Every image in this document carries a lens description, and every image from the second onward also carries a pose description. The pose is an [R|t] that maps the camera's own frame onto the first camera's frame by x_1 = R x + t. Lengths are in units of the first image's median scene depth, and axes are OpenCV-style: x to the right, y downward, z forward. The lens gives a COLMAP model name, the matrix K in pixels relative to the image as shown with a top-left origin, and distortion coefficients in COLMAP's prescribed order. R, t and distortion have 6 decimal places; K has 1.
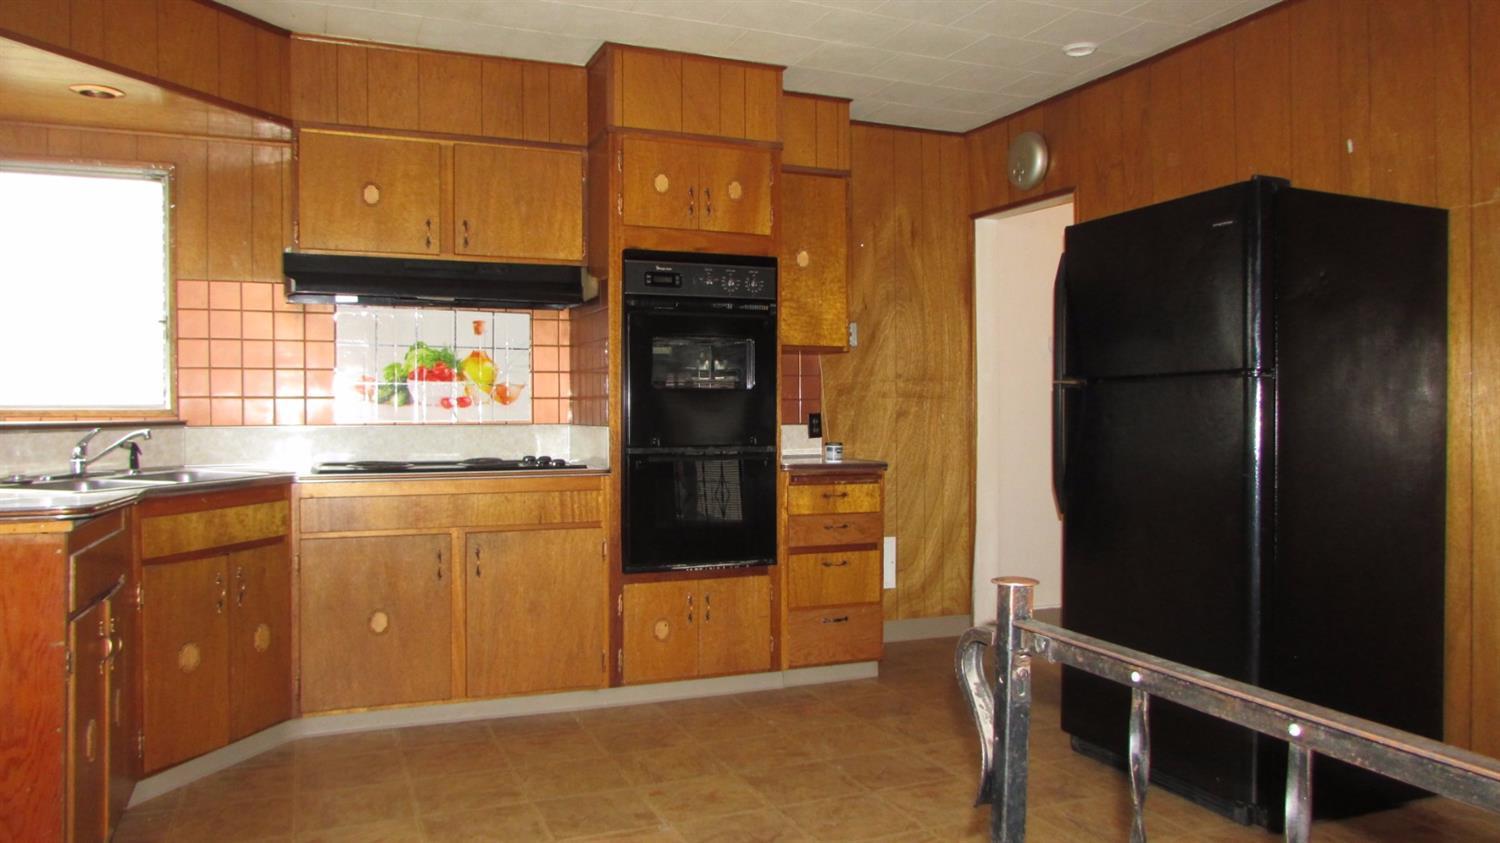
lens RADIAL K [[1015.7, 0, 763.9], [0, 1015.7, 418.3], [0, 0, 1]] dist [-0.033983, 0.000013]
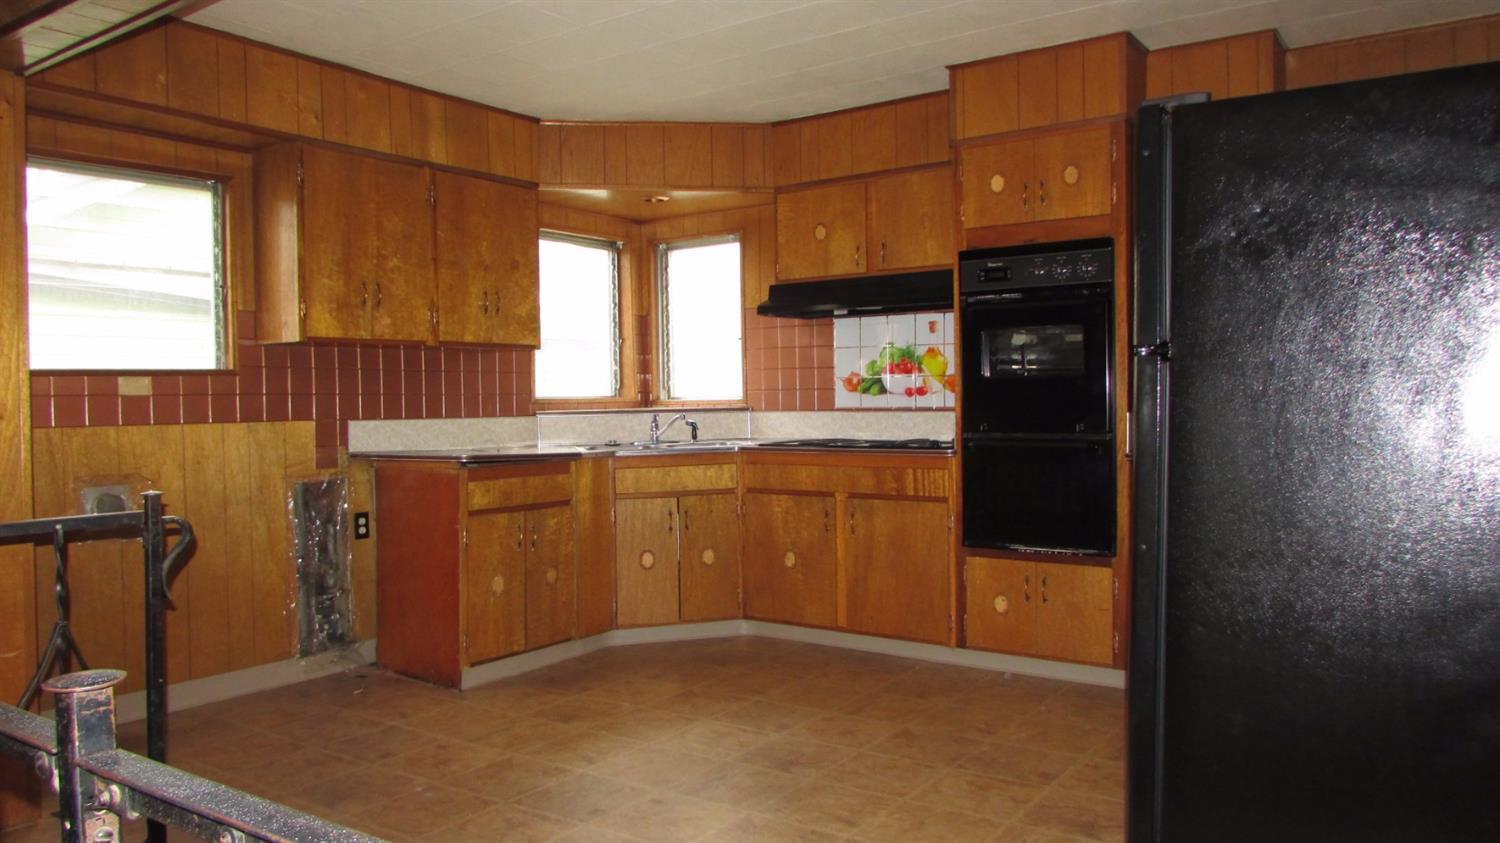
lens RADIAL K [[1015.7, 0, 763.9], [0, 1015.7, 418.3], [0, 0, 1]] dist [-0.033983, 0.000013]
pose [[0.569497, 0.010020, -0.821933, 0.641118], [0.006145, 0.999846, 0.016447, -0.005534], [0.821971, -0.014417, 0.569347, 0.195946]]
